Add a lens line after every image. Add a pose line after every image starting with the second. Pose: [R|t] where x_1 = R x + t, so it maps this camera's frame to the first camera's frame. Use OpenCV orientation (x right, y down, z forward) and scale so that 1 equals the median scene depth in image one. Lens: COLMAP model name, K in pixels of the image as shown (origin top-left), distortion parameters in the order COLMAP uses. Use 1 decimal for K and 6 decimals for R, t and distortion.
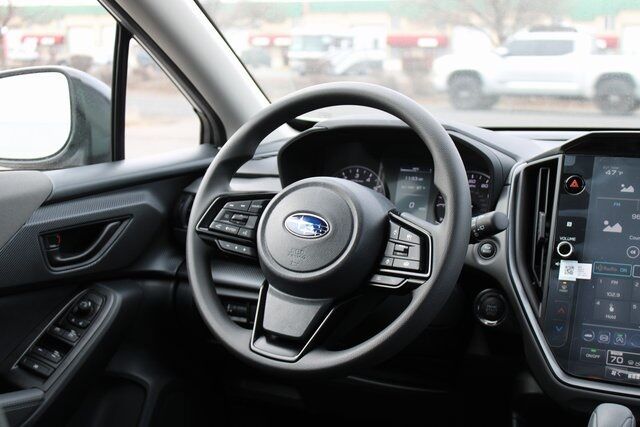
lens RADIAL K [[965.6, 0, 322.6], [0, 965.6, 207.6], [0, 0, 1]] dist [-0.016730, 0.000000]
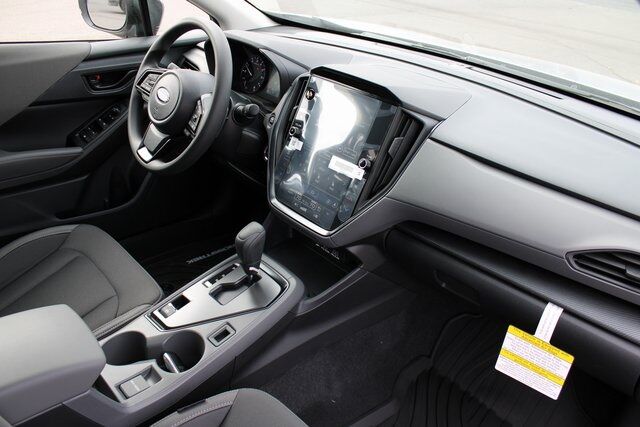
lens RADIAL K [[531.3, 0, 322.8], [0, 531.3, 213.9], [0, 0, 1]] dist [-0.135226, 0.054608]
pose [[0.933664, 0.235498, -0.269838, 0.599790], [-0.128901, 0.923887, 0.360302, -0.173003], [0.334150, -0.301619, 0.892956, 0.108684]]
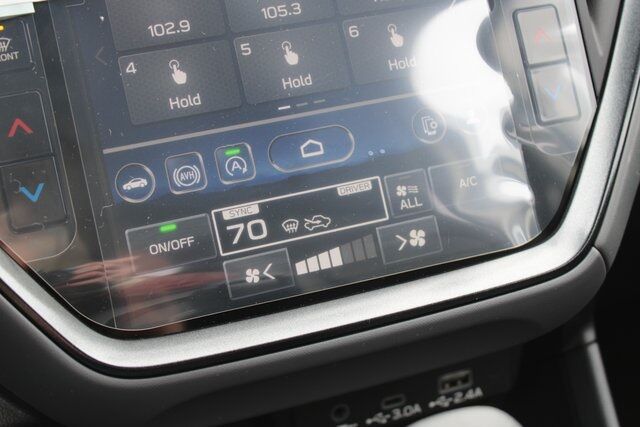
lens RADIAL K [[1101.8, 0, 322.1], [0, 1101.8, 211.1], [0, 0, 1]] dist [0.020223, 0.000000]
pose [[0.706432, -0.320952, 0.630827, 0.099657], [0.190242, 0.944579, 0.267540, 0.060256], [-0.681734, -0.068989, 0.728340, 0.701783]]
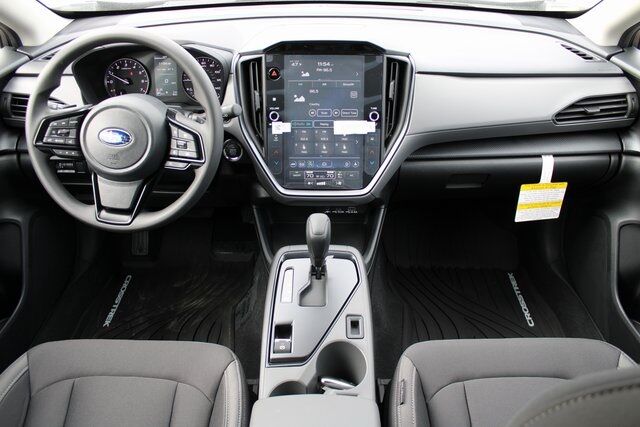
lens RADIAL K [[531.3, 0, 322.5], [0, 531.3, 212.3], [0, 0, 1]] dist [-0.135226, 0.054608]
pose [[0.898451, -0.242879, 0.365780, -0.049127], [0.060572, 0.893670, 0.444619, -0.210395], [-0.434875, -0.377312, 0.817630, 0.151747]]
